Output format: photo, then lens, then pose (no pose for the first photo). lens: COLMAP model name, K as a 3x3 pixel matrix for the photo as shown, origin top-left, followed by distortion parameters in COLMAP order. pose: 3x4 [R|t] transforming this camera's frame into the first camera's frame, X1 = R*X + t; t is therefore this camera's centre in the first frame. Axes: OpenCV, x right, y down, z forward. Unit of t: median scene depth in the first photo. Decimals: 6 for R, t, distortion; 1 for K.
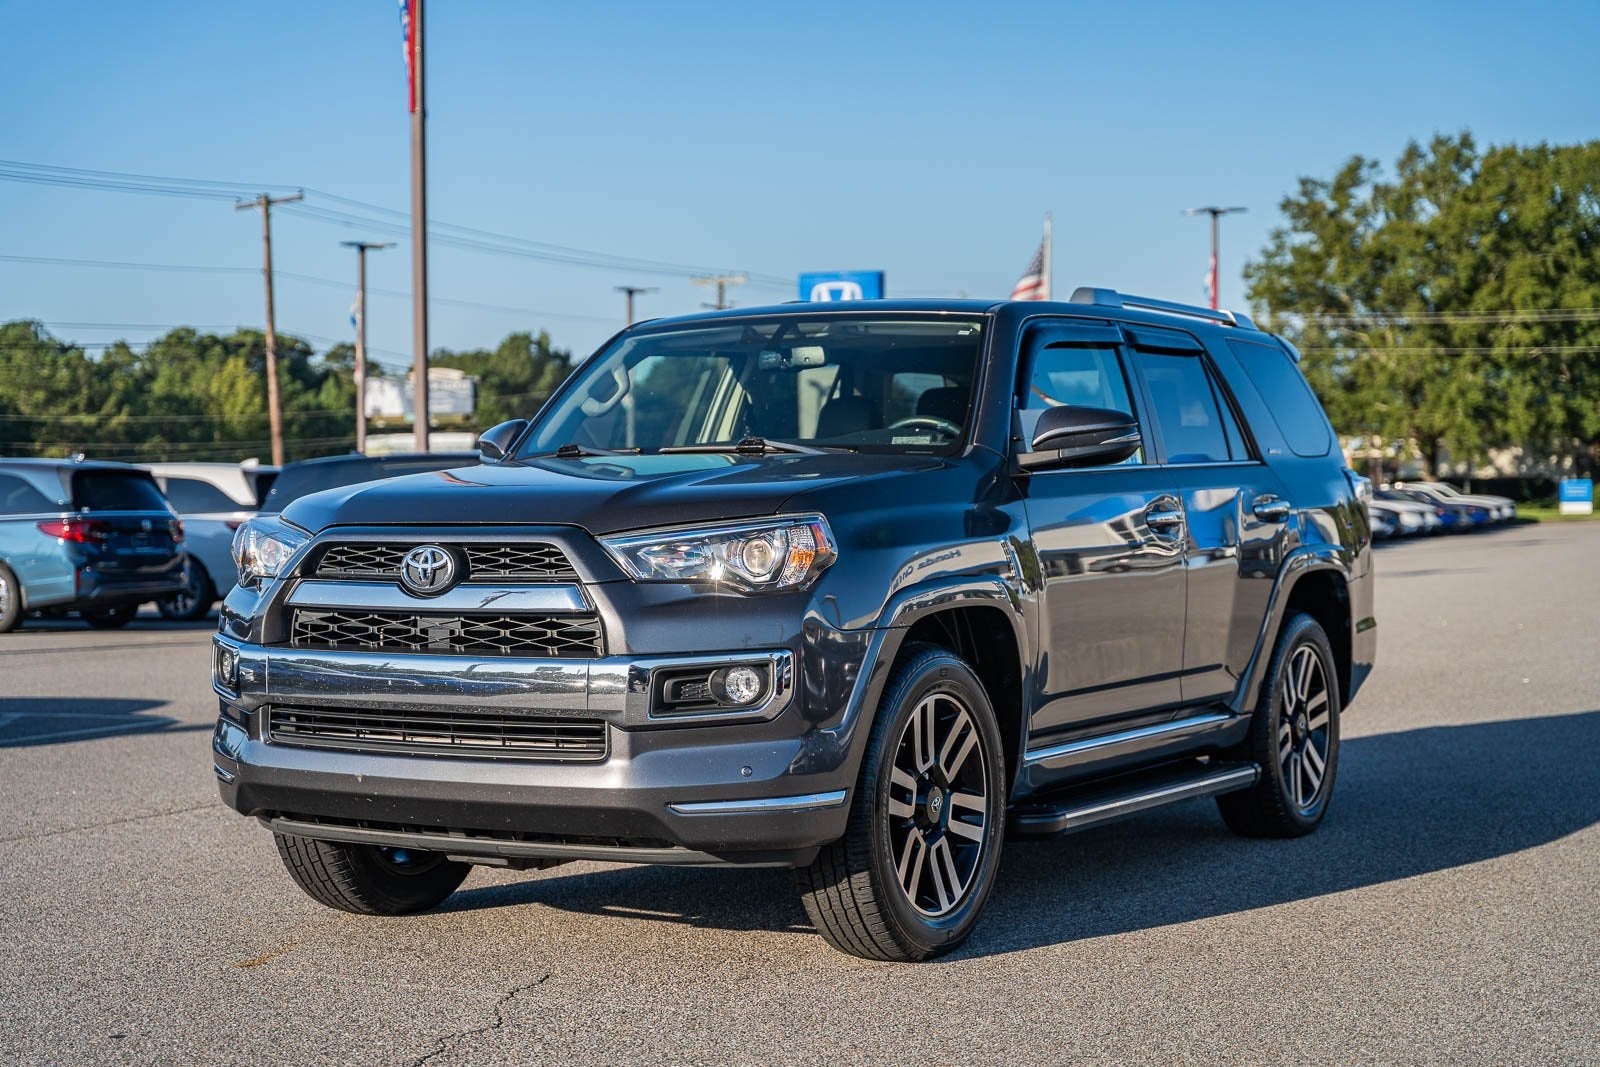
lens RADIAL K [[2889.1, 0, 800.0], [0, 2889.1, 533.5], [0, 0, 1]] dist [0.122708, -0.040638]
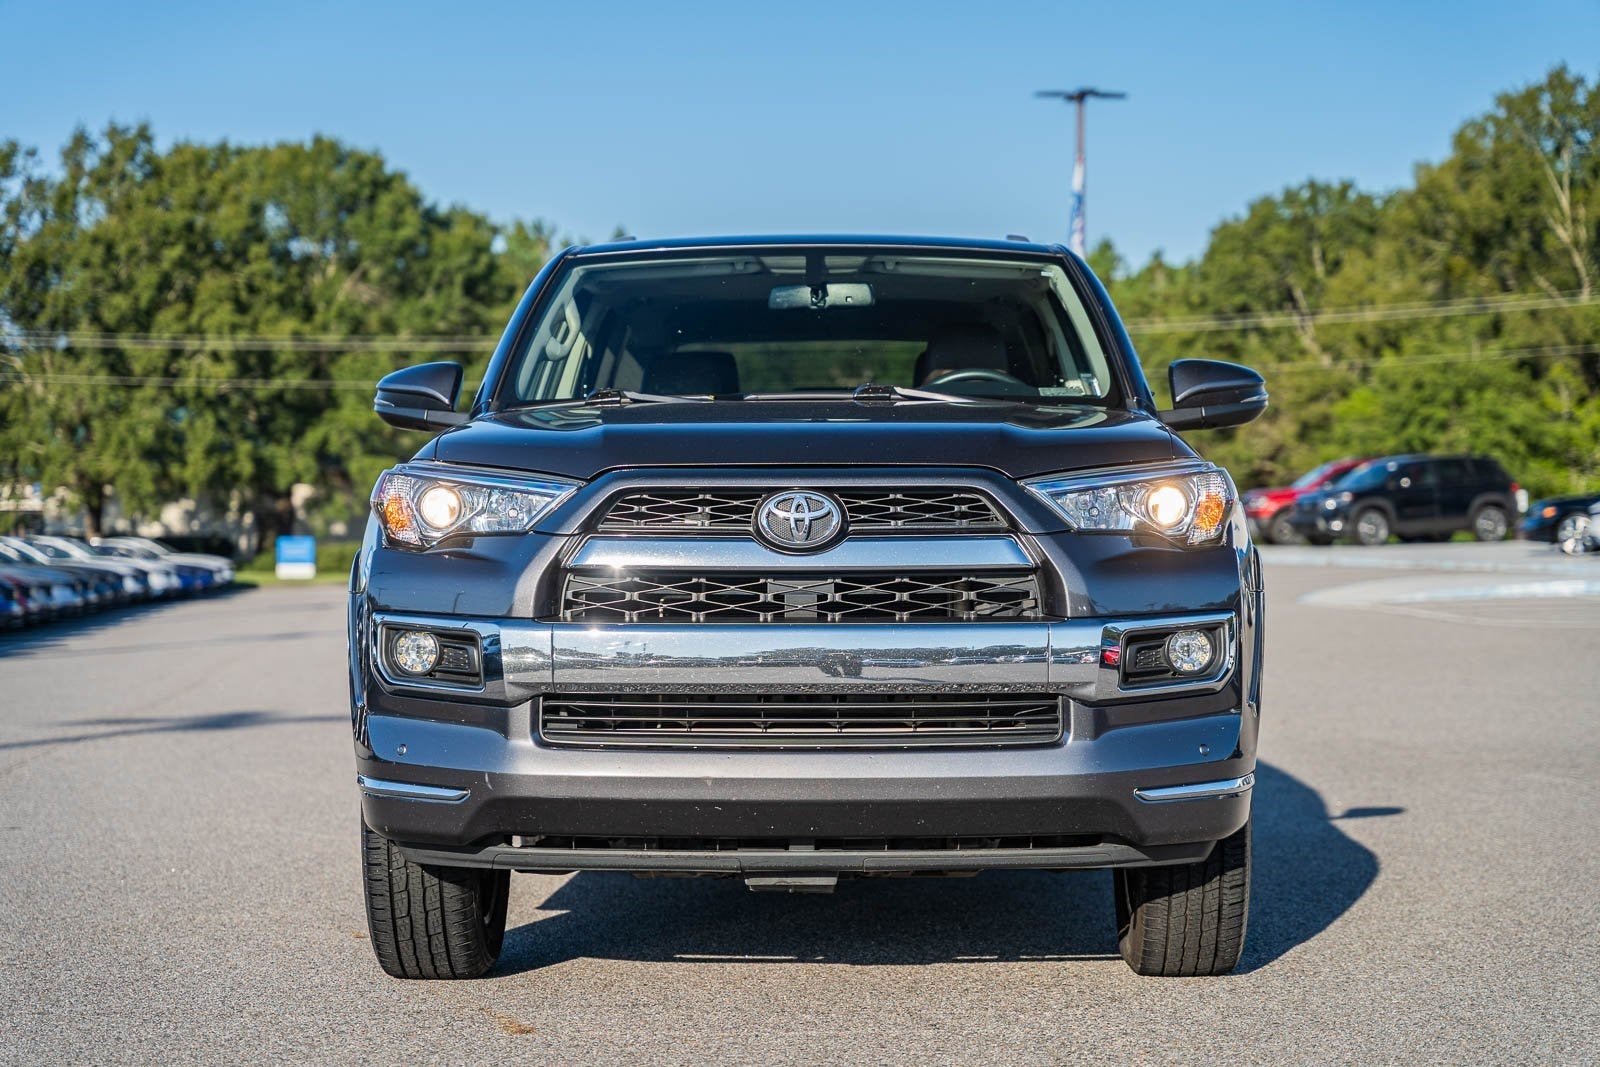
lens RADIAL K [[3566.5, 0, 800.0], [0, 3566.5, 533.5], [0, 0, 1]] dist [0.069316, 0.253491]
pose [[0.837976, 0.010731, 0.545602, -0.176209], [0.006410, 0.999544, -0.029504, 0.011949], [-0.545670, 0.028221, 0.837525, 0.040968]]
